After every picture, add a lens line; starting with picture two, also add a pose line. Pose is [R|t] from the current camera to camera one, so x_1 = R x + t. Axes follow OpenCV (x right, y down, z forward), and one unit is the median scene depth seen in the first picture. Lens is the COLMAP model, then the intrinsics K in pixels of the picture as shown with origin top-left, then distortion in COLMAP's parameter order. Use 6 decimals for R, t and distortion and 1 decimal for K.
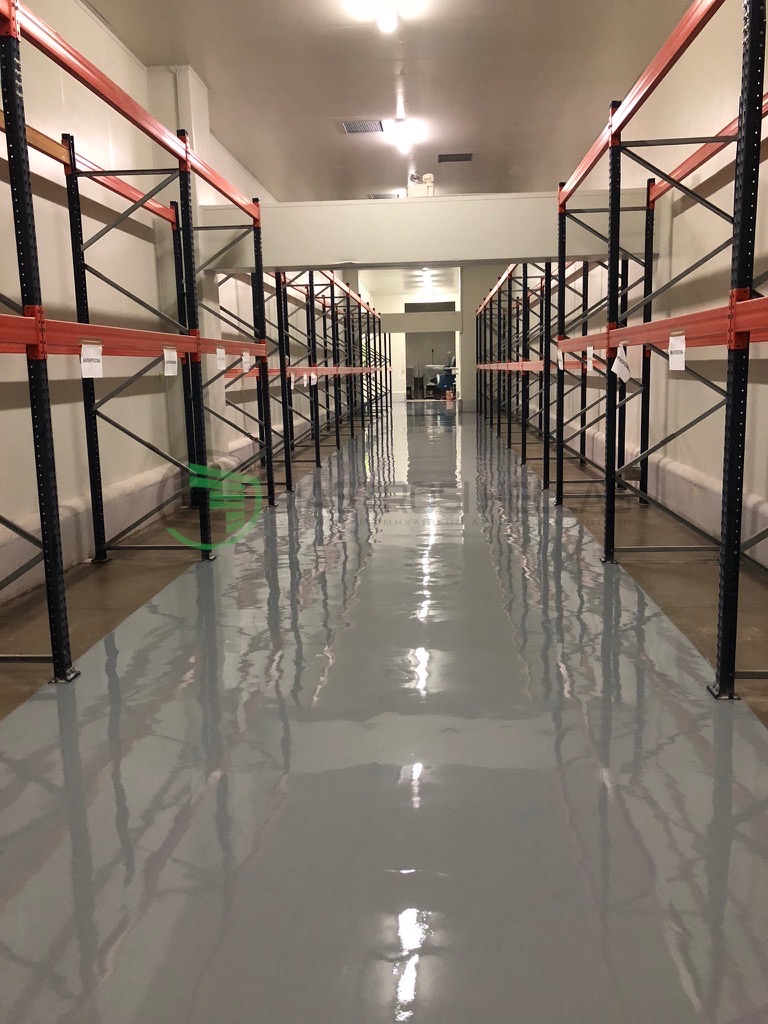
lens RADIAL K [[854.0, 0, 388.8], [0, 854.0, 533.3], [0, 0, 1]] dist [0.000339, -0.006321]
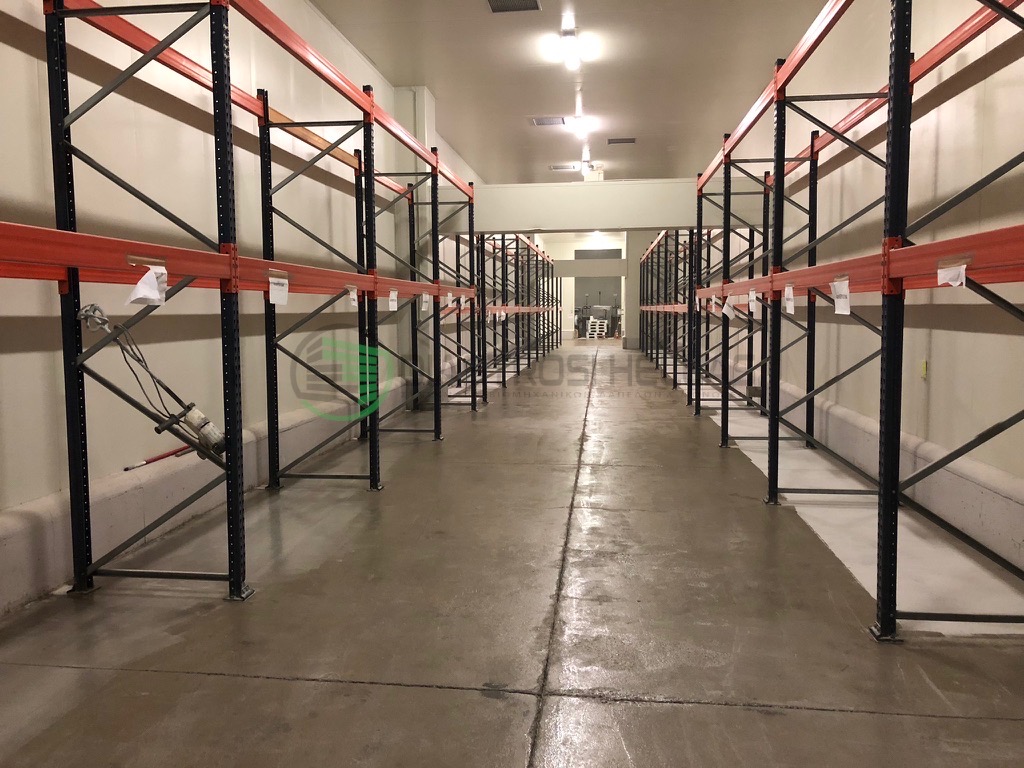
lens RADIAL K [[844.4, 0, 512.0], [0, 844.4, 384.0], [0, 0, 1]] dist [0.002373, -0.001108]
pose [[0.998497, 0.020753, -0.050732, -0.004427], [-0.025765, 0.994631, -0.100229, 0.015041], [0.048379, 0.101385, 0.993670, -0.077233]]
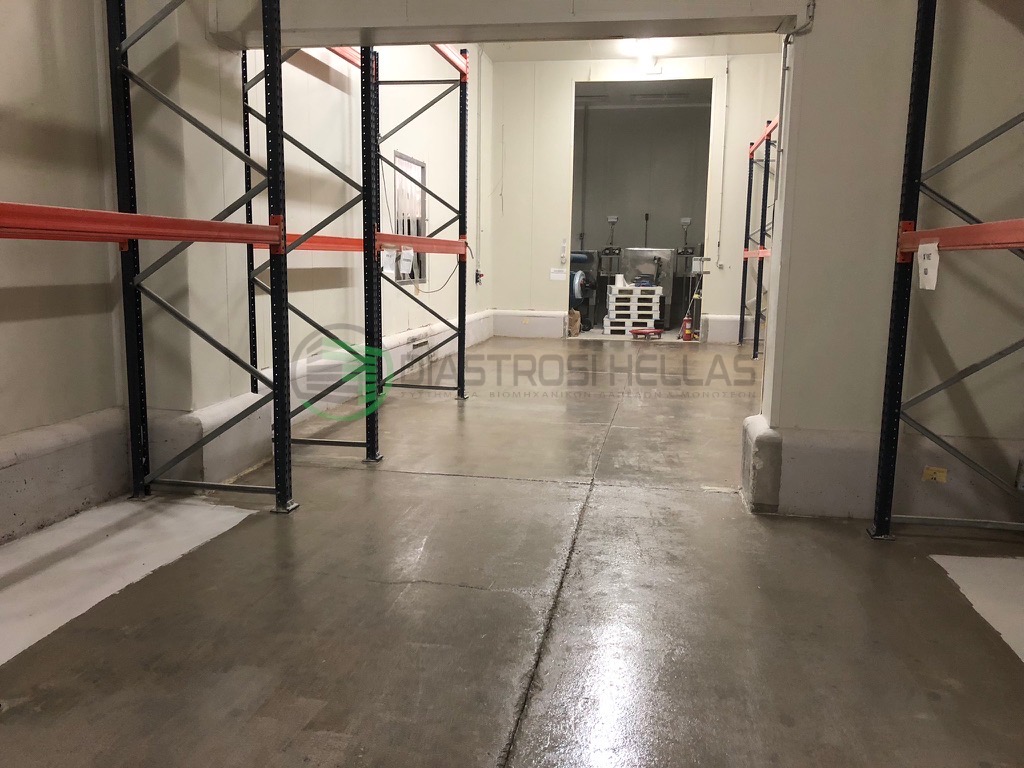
lens RADIAL K [[844.4, 0, 512.0], [0, 844.4, 384.0], [0, 0, 1]] dist [0.002373, -0.001108]
pose [[0.992160, 0.058170, -0.110614, 0.030782], [-0.061246, 0.997819, -0.024612, -0.096825], [0.108941, 0.031194, 0.993559, 0.486900]]
